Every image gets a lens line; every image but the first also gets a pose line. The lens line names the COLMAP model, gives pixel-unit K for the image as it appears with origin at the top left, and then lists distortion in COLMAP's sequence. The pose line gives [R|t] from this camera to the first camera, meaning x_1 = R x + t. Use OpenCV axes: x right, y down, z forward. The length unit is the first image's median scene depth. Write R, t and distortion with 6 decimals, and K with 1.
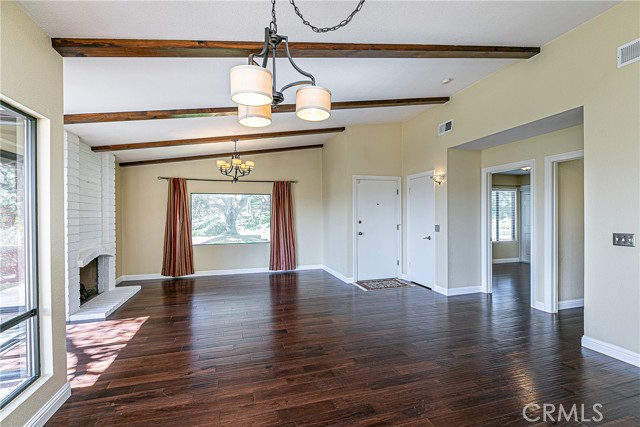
lens RADIAL K [[306.3, 0, 324.4], [0, 306.3, 214.6], [0, 0, 1]] dist [0.002878, 0.000802]
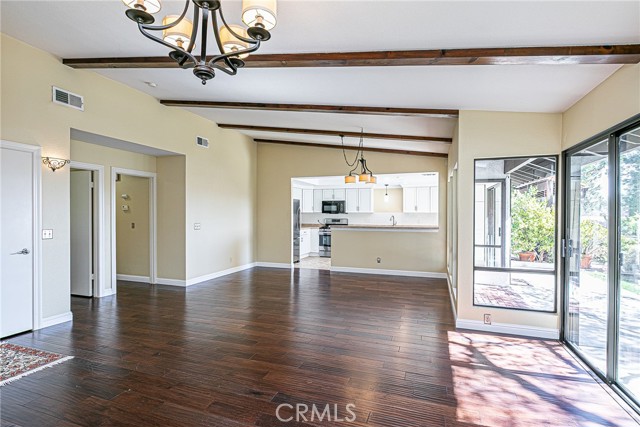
lens RADIAL K [[317.8, 0, 321.4], [0, 317.8, 216.2], [0, 0, 1]] dist [-0.012227, -0.000181]
pose [[-0.796192, -0.000185, 0.605043, -0.640714], [0.001628, 0.999996, 0.002448, 0.004445], [-0.605041, 0.002934, -0.796189, 1.377771]]
